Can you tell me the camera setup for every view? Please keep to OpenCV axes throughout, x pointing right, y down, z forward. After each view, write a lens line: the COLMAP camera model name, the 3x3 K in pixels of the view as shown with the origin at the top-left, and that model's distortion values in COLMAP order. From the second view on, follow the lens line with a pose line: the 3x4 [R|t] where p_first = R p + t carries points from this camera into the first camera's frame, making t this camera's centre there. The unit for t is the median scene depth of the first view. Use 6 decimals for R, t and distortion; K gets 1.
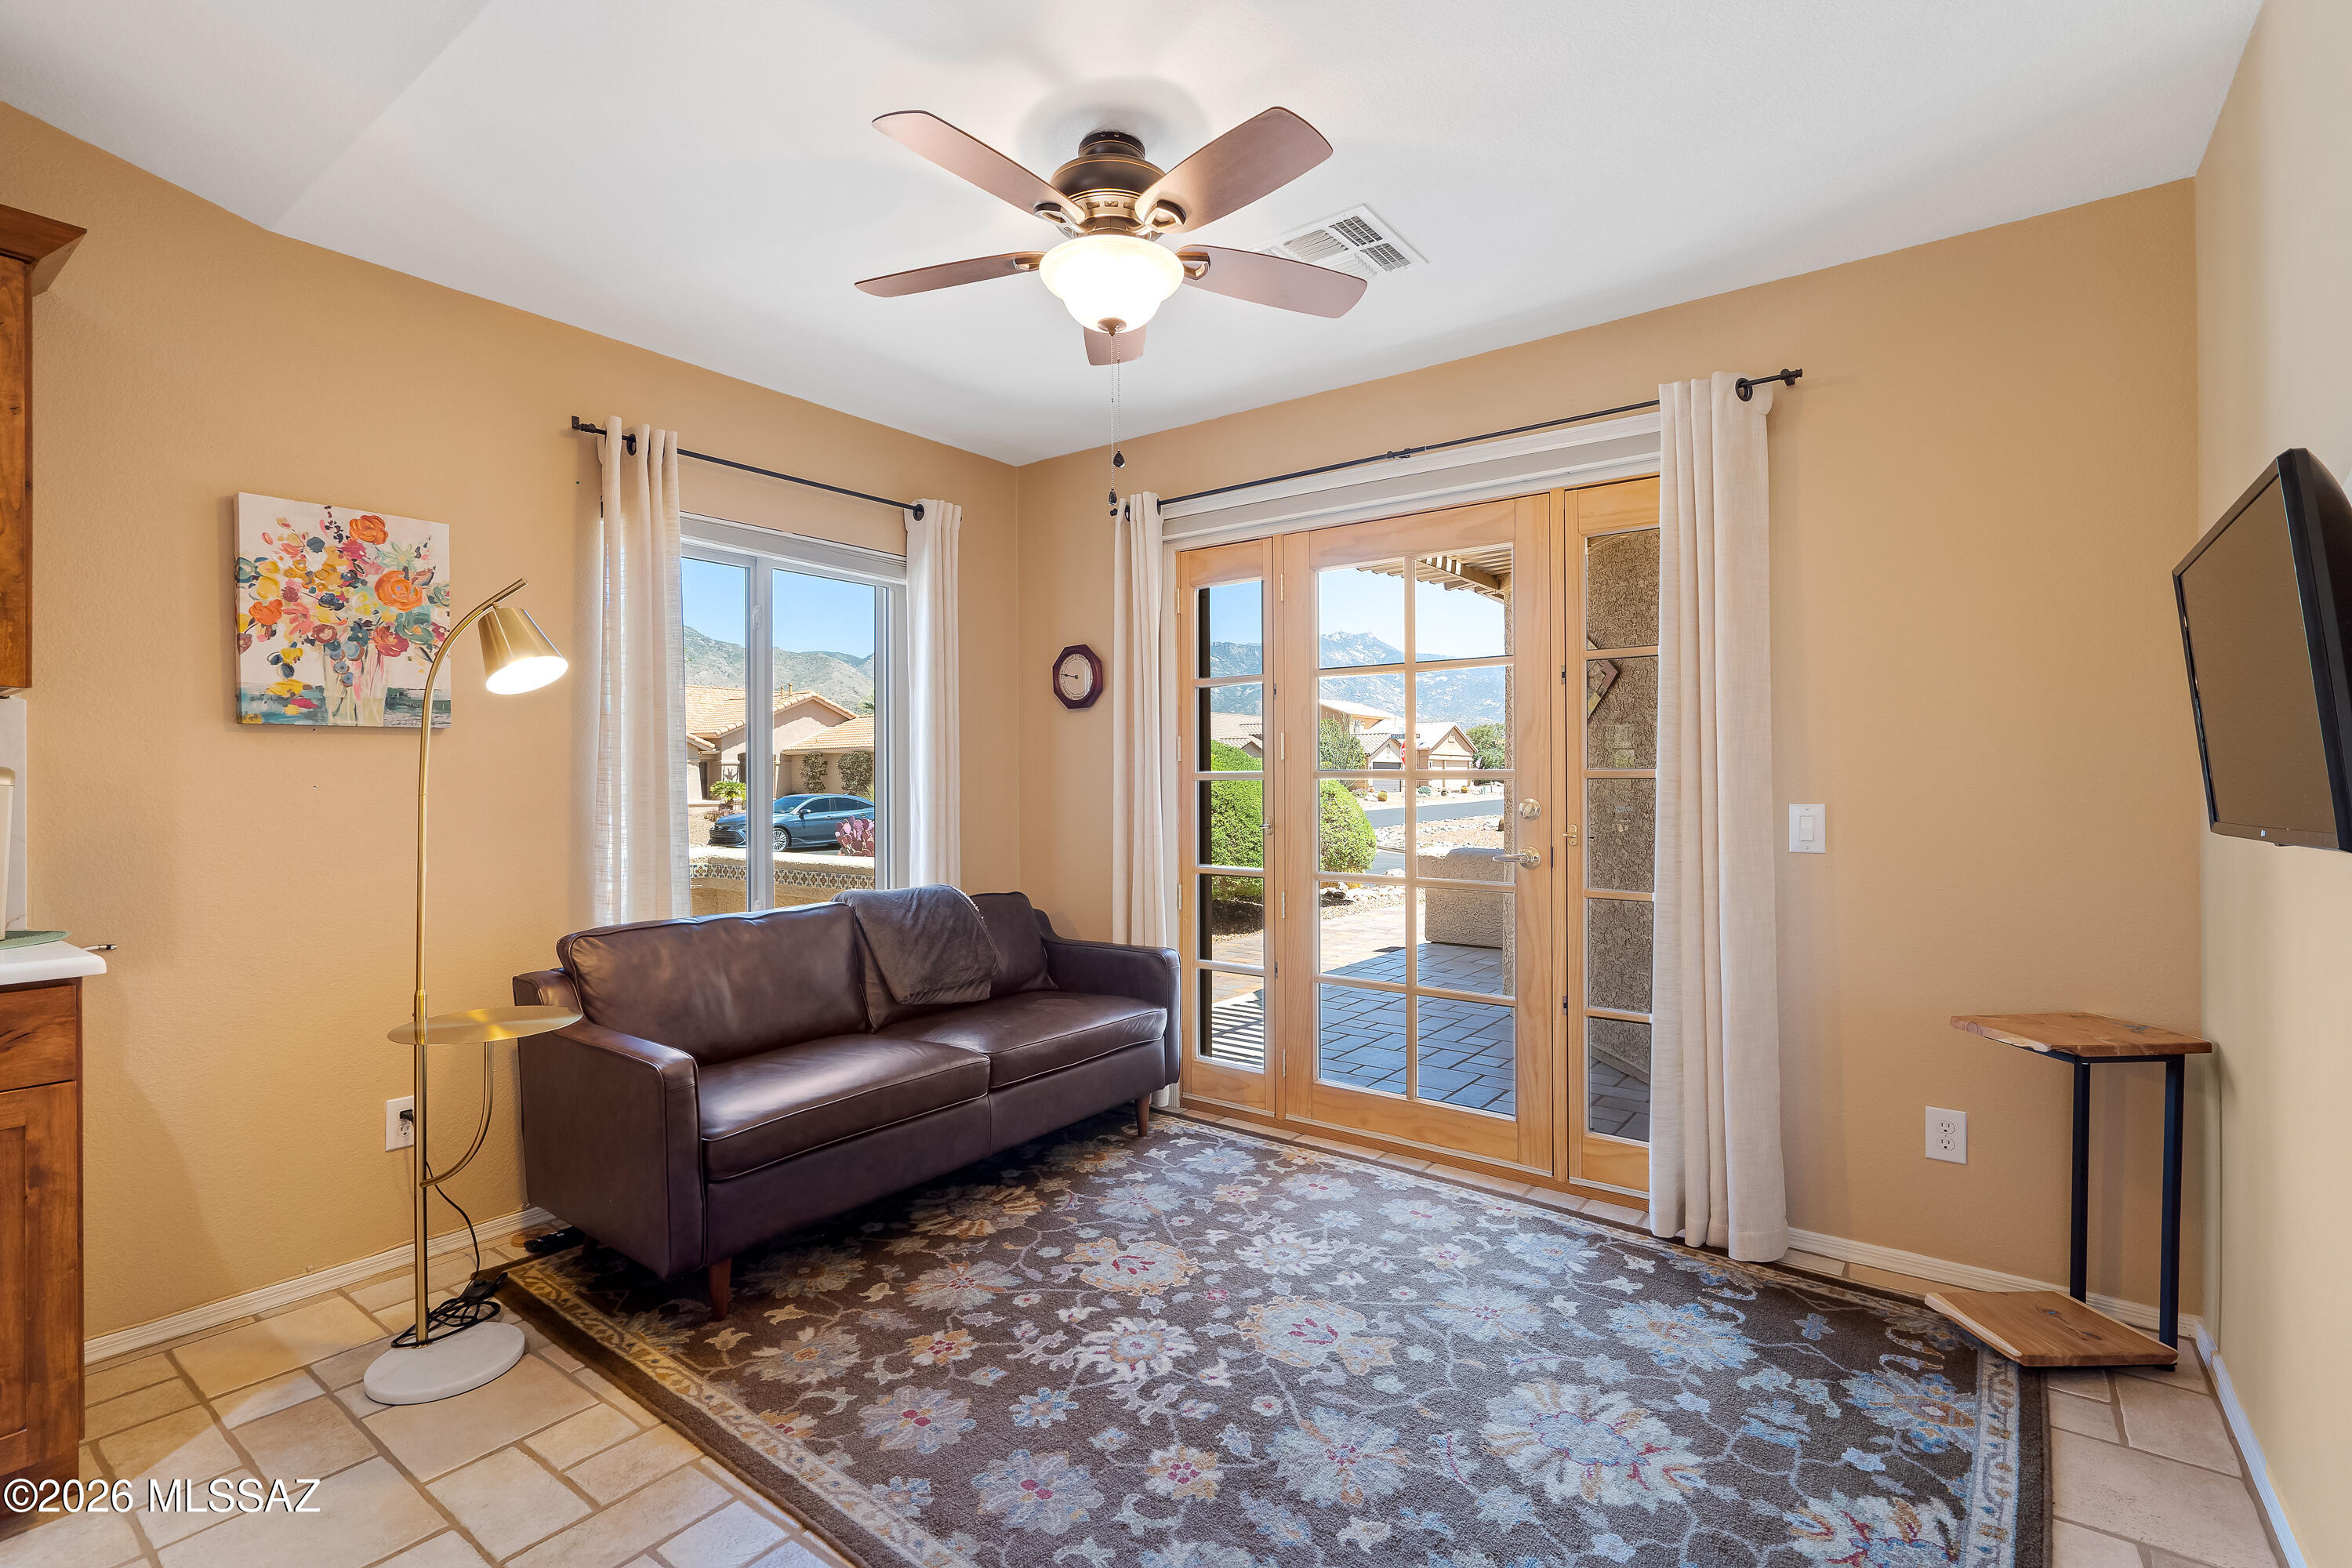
lens RADIAL K [[1077.4, 0, 1173.3], [0, 1077.4, 780.4], [0, 0, 1]] dist [-0.003151, 0.000023]
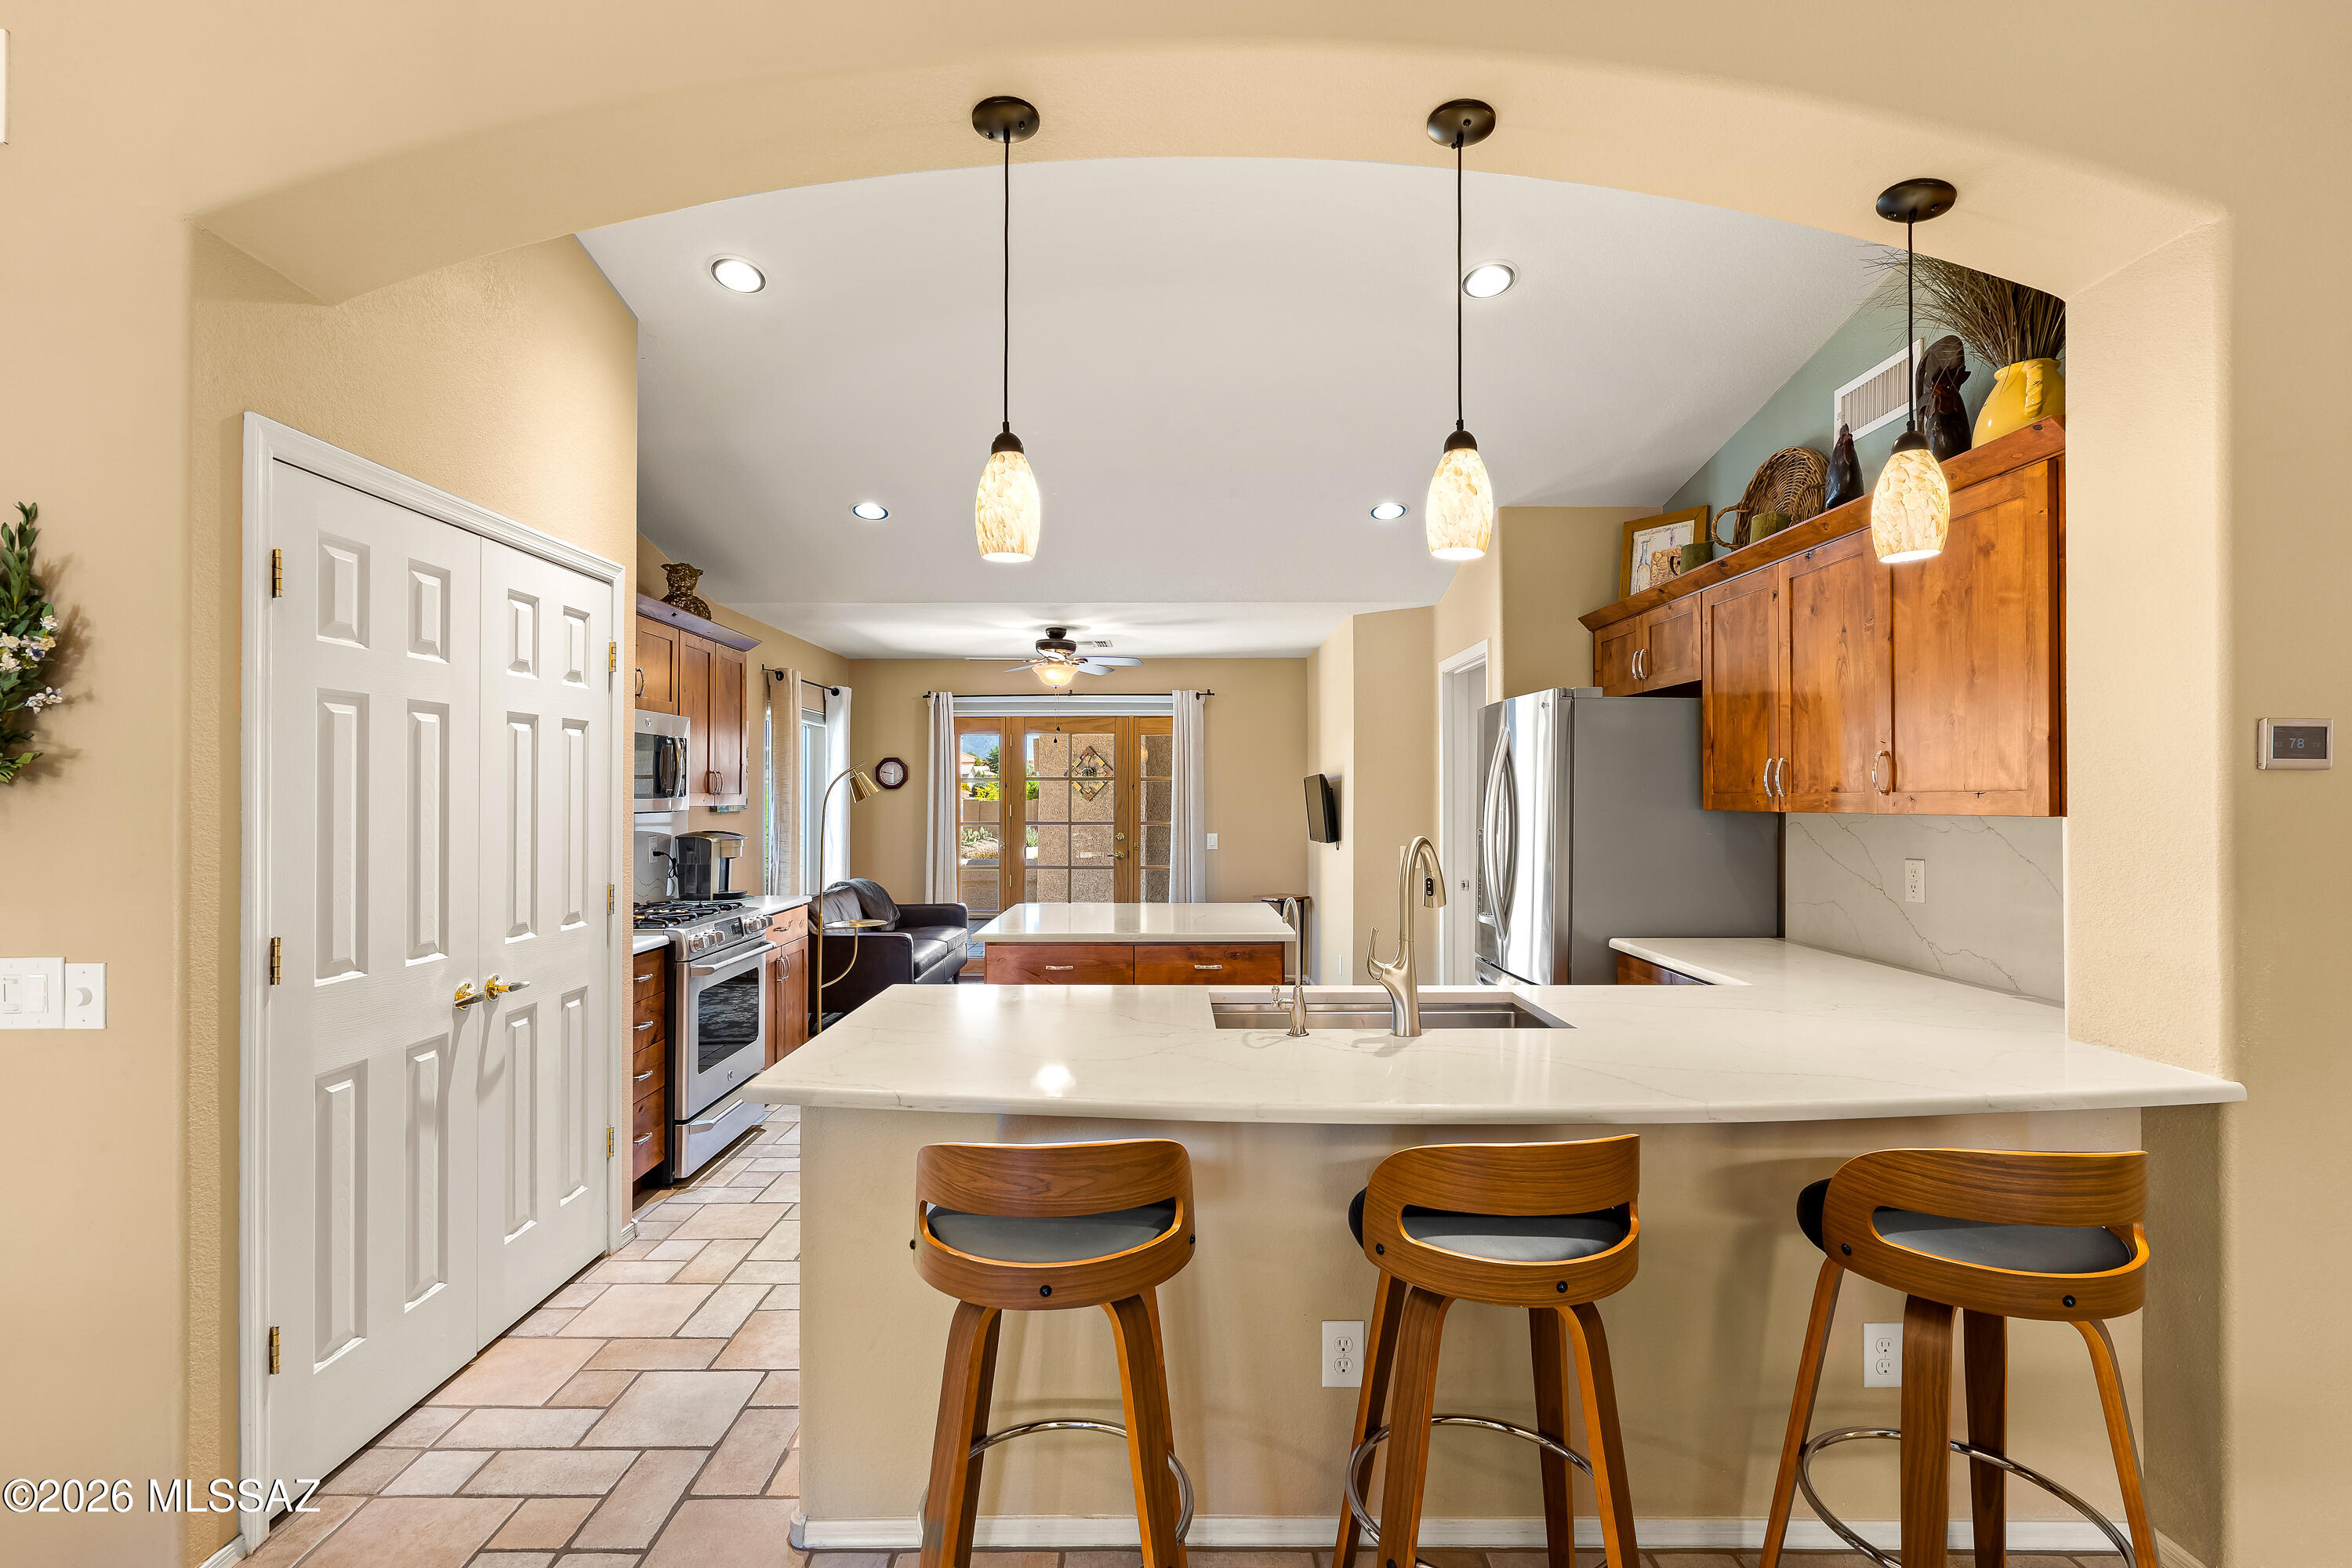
lens RADIAL K [[1076.2, 0, 1168.7], [0, 1076.2, 799.0], [0, 0, 1]] dist [-0.001627, 0.000166]
pose [[0.802995, 0.001973, 0.595982, -1.323155], [-0.000088, 0.999995, -0.003192, -0.066890], [-0.595985, 0.002511, 0.802991, -1.362099]]
